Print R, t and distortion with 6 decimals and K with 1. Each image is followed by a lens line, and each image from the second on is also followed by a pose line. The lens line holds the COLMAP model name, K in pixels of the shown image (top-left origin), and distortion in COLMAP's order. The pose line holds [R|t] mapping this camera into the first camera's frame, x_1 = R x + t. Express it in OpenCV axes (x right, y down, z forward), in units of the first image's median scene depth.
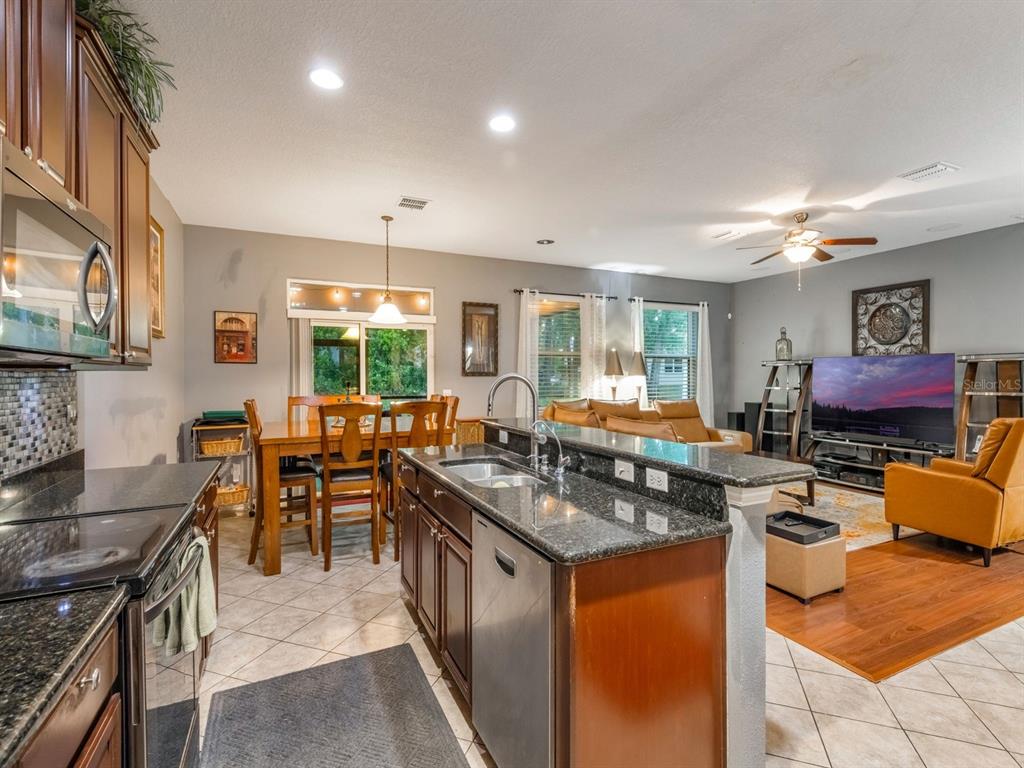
lens RADIAL K [[482.7, 0, 513.6], [0, 482.7, 380.7], [0, 0, 1]] dist [0.002164, -0.000625]
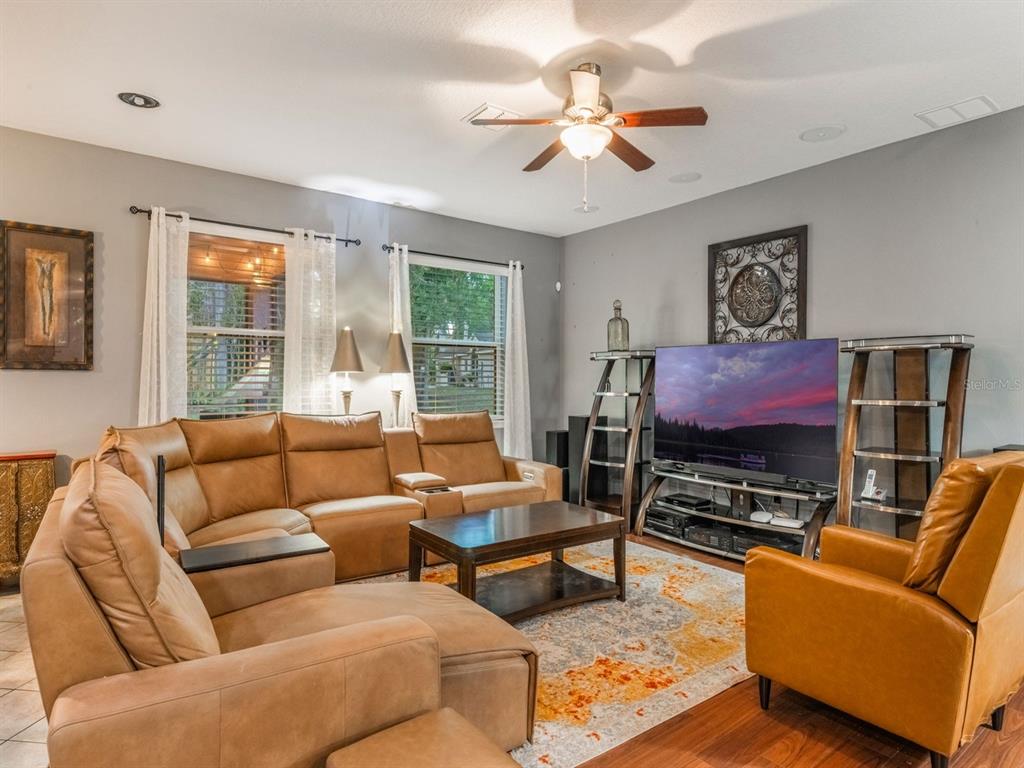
lens RADIAL K [[587.9, 0, 515.7], [0, 587.9, 384.0], [0, 0, 1]] dist [-0.000825, -0.000500]
pose [[0.976727, 0.005596, 0.214415, 0.291672], [-0.004704, 0.999978, -0.004671, 0.006812], [-0.214436, 0.003553, 0.976731, 0.295360]]
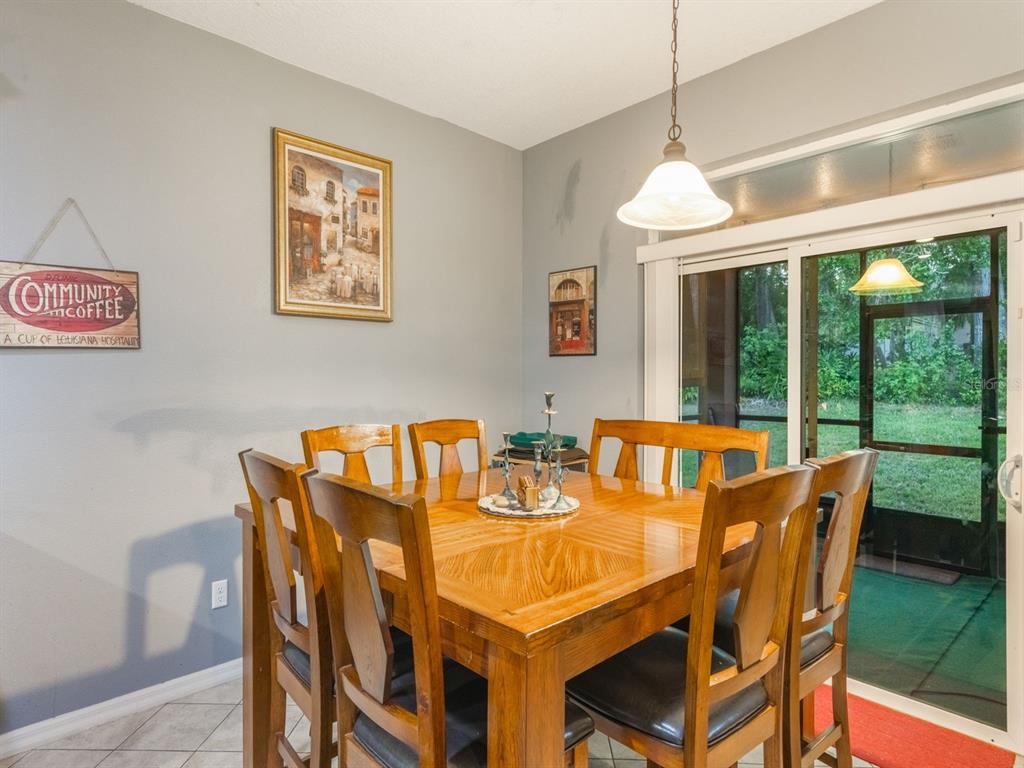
lens RADIAL K [[587.9, 0, 515.7], [0, 587.9, 384.0], [0, 0, 1]] dist [-0.000825, -0.000500]
pose [[0.314703, 0.015041, -0.949071, 0.075582], [-0.013386, 0.999845, 0.011407, -0.007440], [0.949096, 0.009115, 0.314856, 0.594446]]
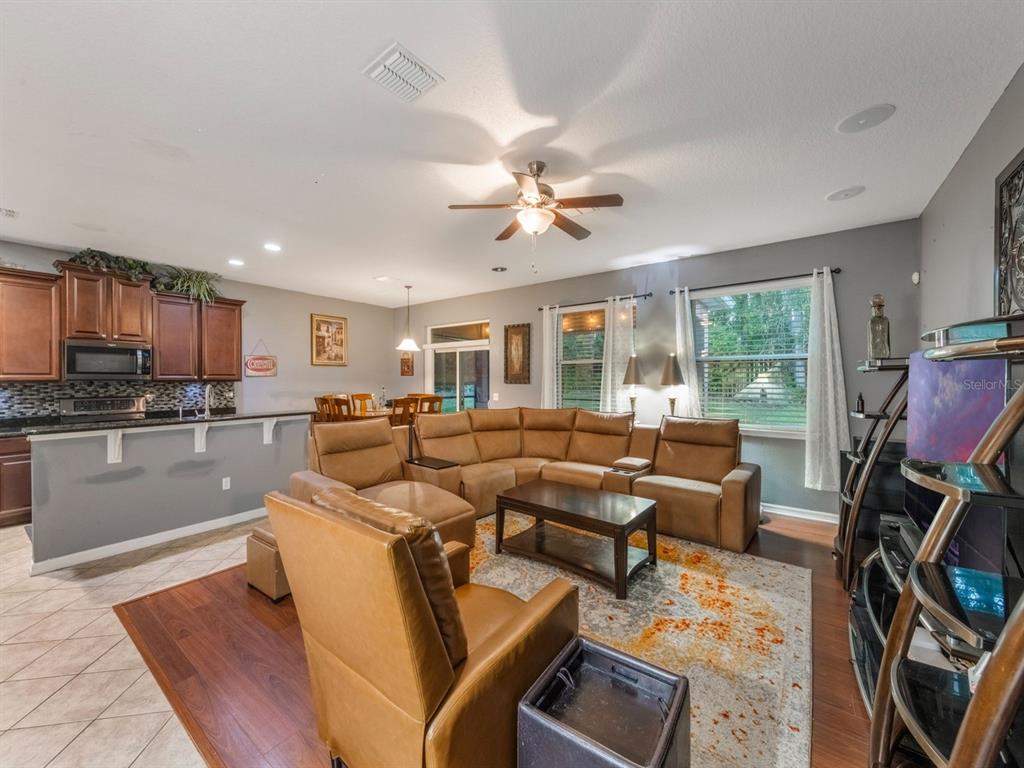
lens RADIAL K [[392.6, 0, 518.5], [0, 392.6, 382.1], [0, 0, 1]] dist [0.001380, 0.000011]
pose [[0.480444, 0.009886, -0.876969, 0.843116], [-0.010474, 0.999930, 0.005534, -0.019607], [0.876963, 0.006526, 0.480514, 0.537670]]
